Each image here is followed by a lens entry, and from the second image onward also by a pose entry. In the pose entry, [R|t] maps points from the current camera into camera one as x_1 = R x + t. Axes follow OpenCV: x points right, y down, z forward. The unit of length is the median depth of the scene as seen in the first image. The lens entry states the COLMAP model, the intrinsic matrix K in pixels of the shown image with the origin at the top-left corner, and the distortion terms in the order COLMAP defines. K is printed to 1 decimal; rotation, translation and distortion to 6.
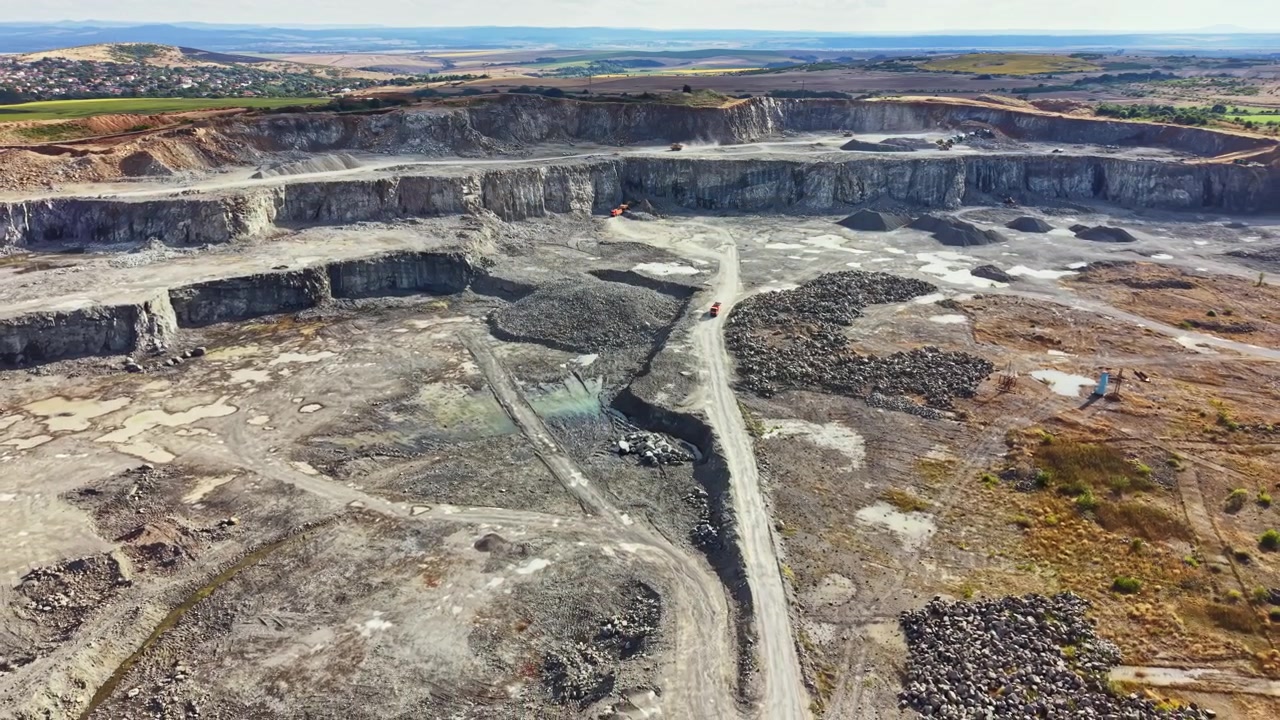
lens RADIAL K [[912.0, 0, 640.0], [0, 912.0, 360.0], [0, 0, 1]] dist [0.042550, -0.109287]
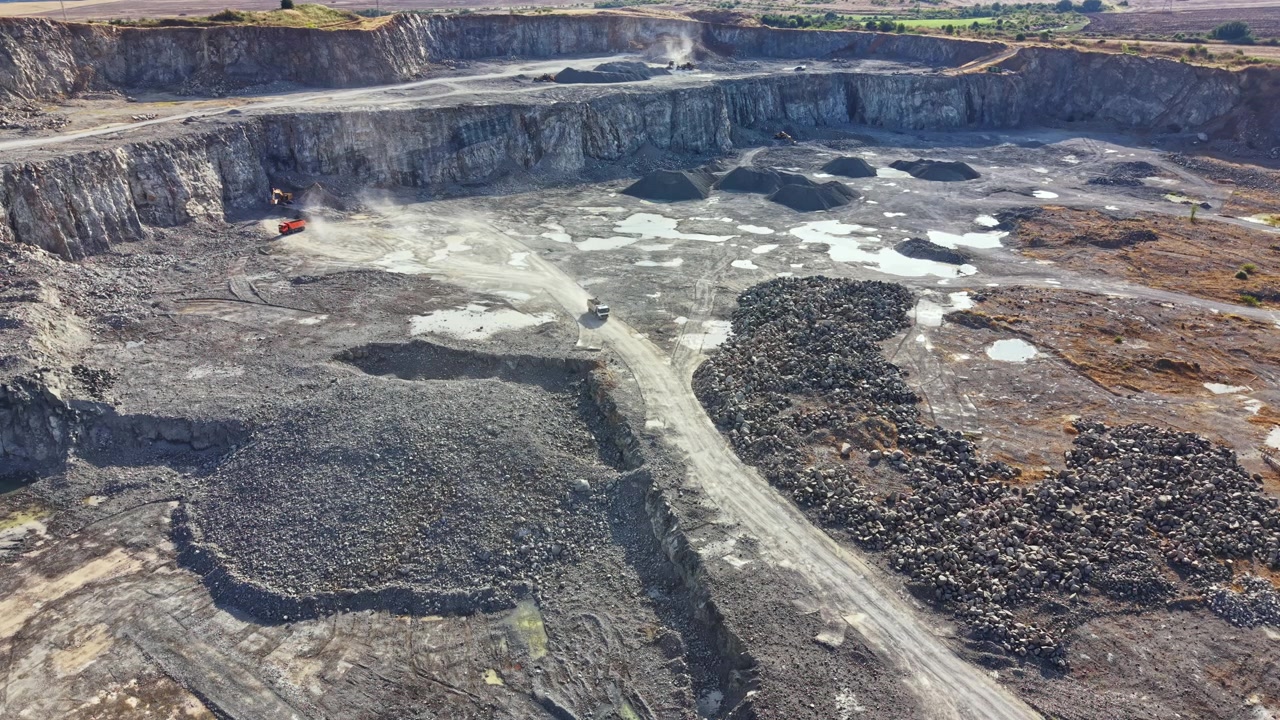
lens RADIAL K [[898.8, 0, 640.0], [0, 898.8, 360.0], [0, 0, 1]] dist [0.041667, -0.050392]
pose [[0.866262, -0.199087, 0.458208, -0.108479], [0.163225, 0.979621, 0.117051, -0.098764], [-0.472173, -0.026606, 0.881104, 0.373400]]
